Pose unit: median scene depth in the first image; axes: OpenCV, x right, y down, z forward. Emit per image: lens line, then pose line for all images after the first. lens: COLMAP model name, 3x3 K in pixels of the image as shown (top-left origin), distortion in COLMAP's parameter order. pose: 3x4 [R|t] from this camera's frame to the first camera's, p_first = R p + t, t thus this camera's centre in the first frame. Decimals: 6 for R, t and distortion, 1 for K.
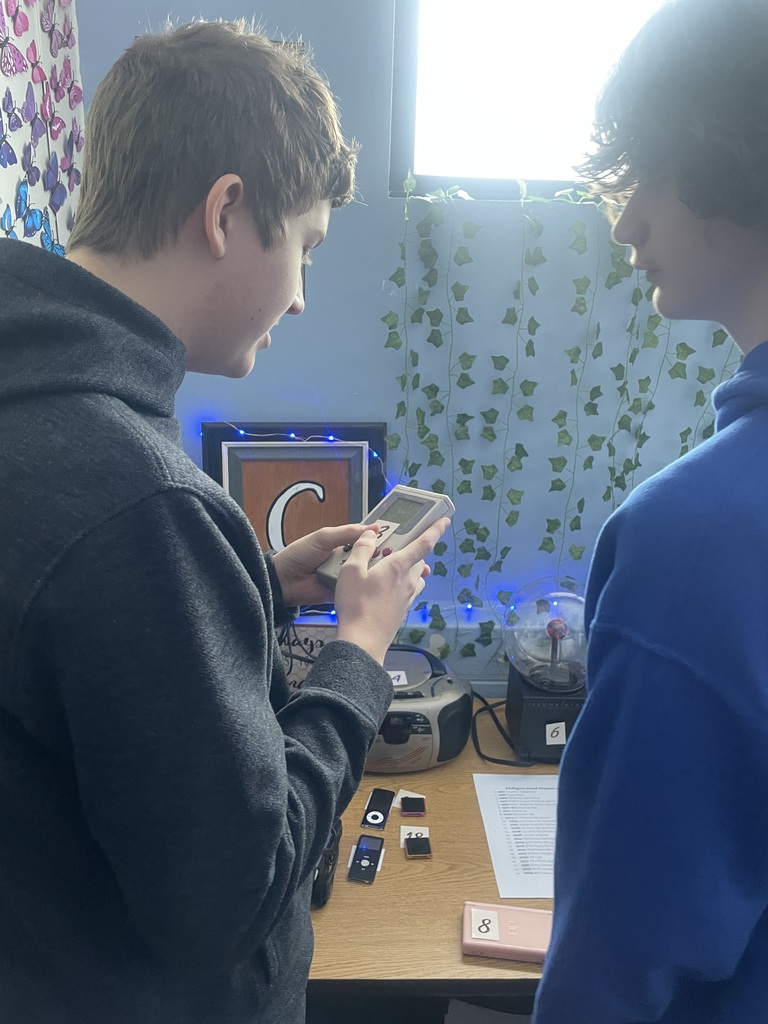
lens RADIAL K [[786.2, 0, 384.0], [0, 786.2, 512.0], [0, 0, 1]] dist [0.136190, -0.179867]
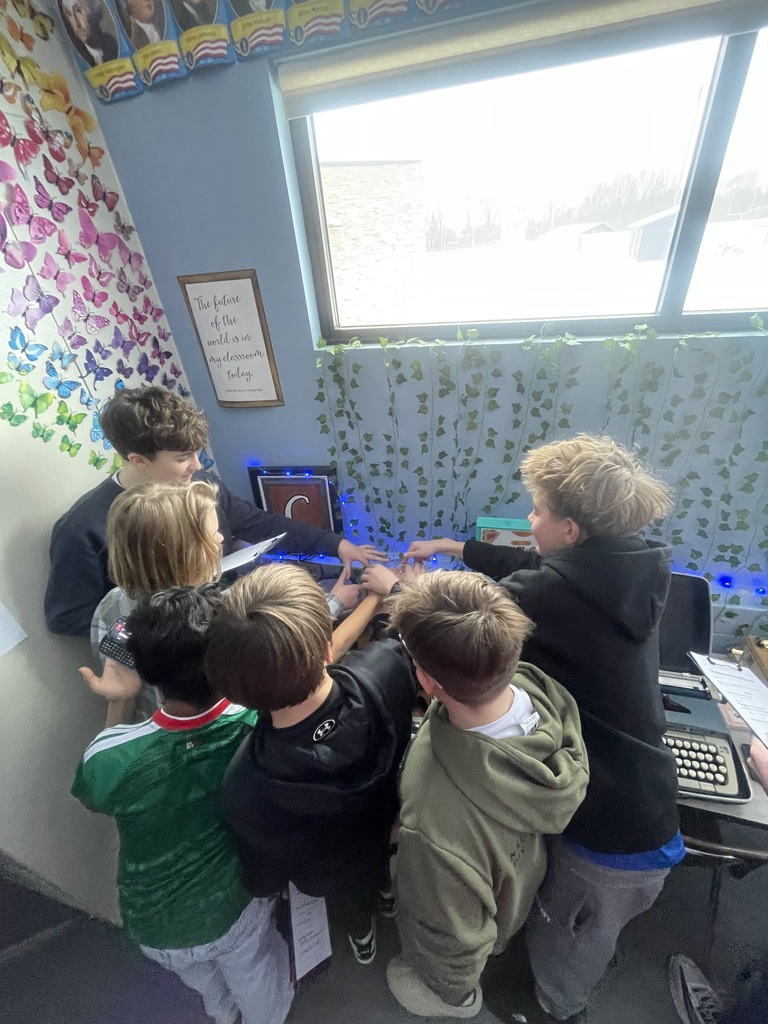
lens RADIAL K [[405.9, 0, 384.0], [0, 405.9, 512.0], [0, 0, 1]] dist [-0.000204, -0.000040]
pose [[0.950254, 0.062592, -0.305122, 0.420139], [0.015649, 0.968769, 0.247469, -0.248396], [0.311083, -0.239933, 0.919598, 0.121939]]
